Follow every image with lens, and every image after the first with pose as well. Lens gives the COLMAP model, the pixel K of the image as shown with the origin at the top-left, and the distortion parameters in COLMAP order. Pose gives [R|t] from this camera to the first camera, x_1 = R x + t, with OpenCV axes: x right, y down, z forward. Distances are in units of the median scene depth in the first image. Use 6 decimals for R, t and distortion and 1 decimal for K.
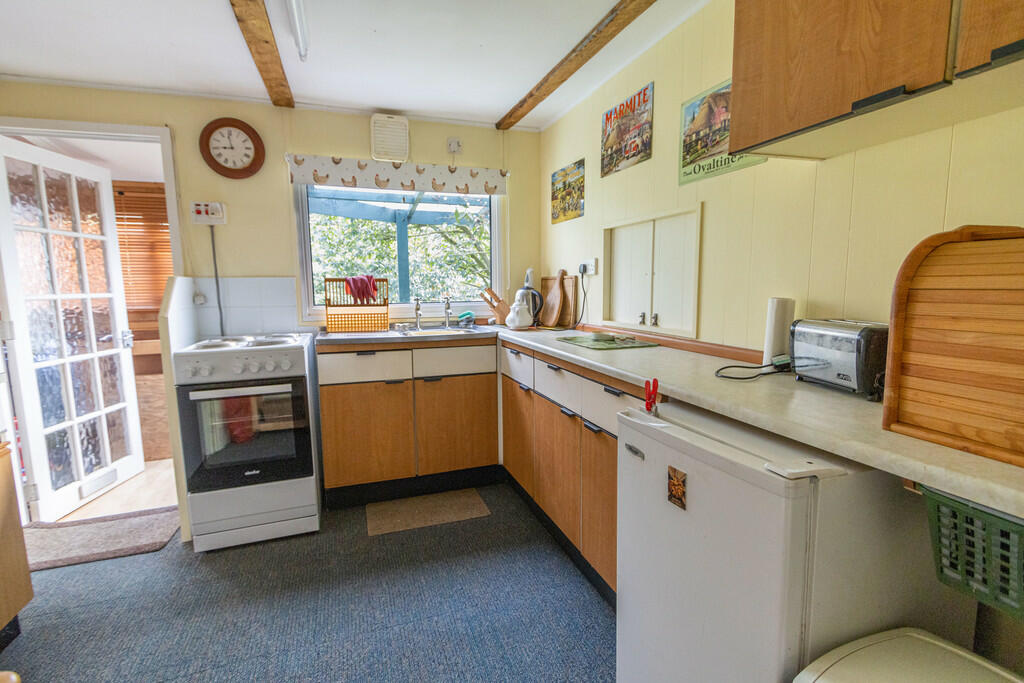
lens RADIAL K [[467.7, 0, 506.7], [0, 467.7, 340.9], [0, 0, 1]] dist [0.003700, -0.000584]
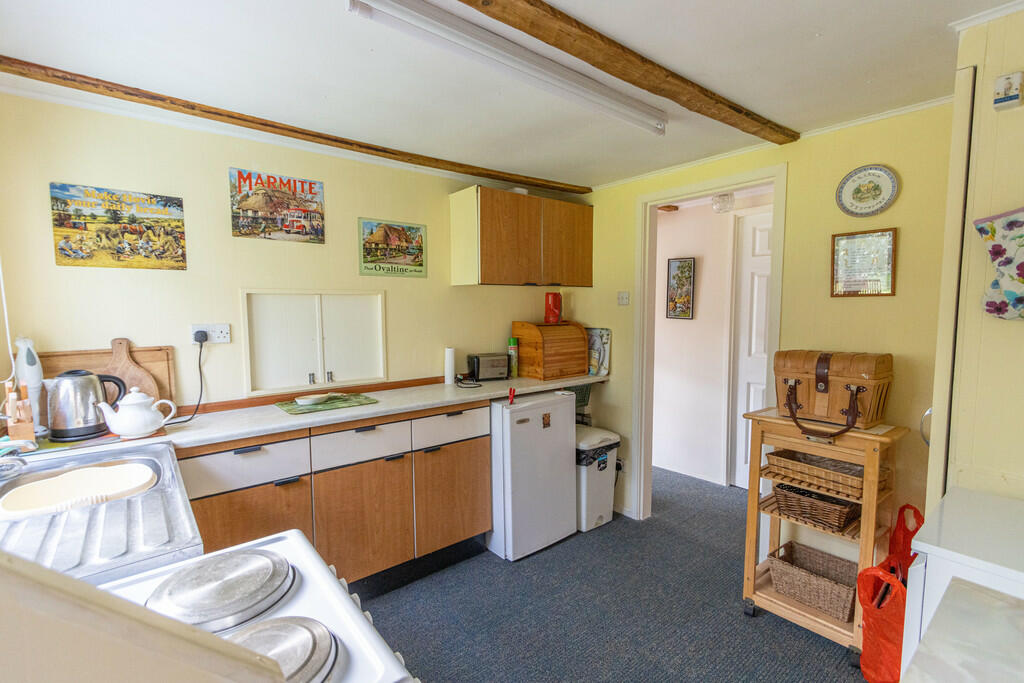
lens RADIAL K [[467.7, 0, 506.7], [0, 467.7, 340.9], [0, 0, 1]] dist [0.003700, -0.000584]
pose [[-0.338694, -0.065835, 0.938591, -0.932622], [0.119325, 0.986489, 0.112254, -0.209671], [-0.933300, 0.150017, -0.326262, 0.930216]]
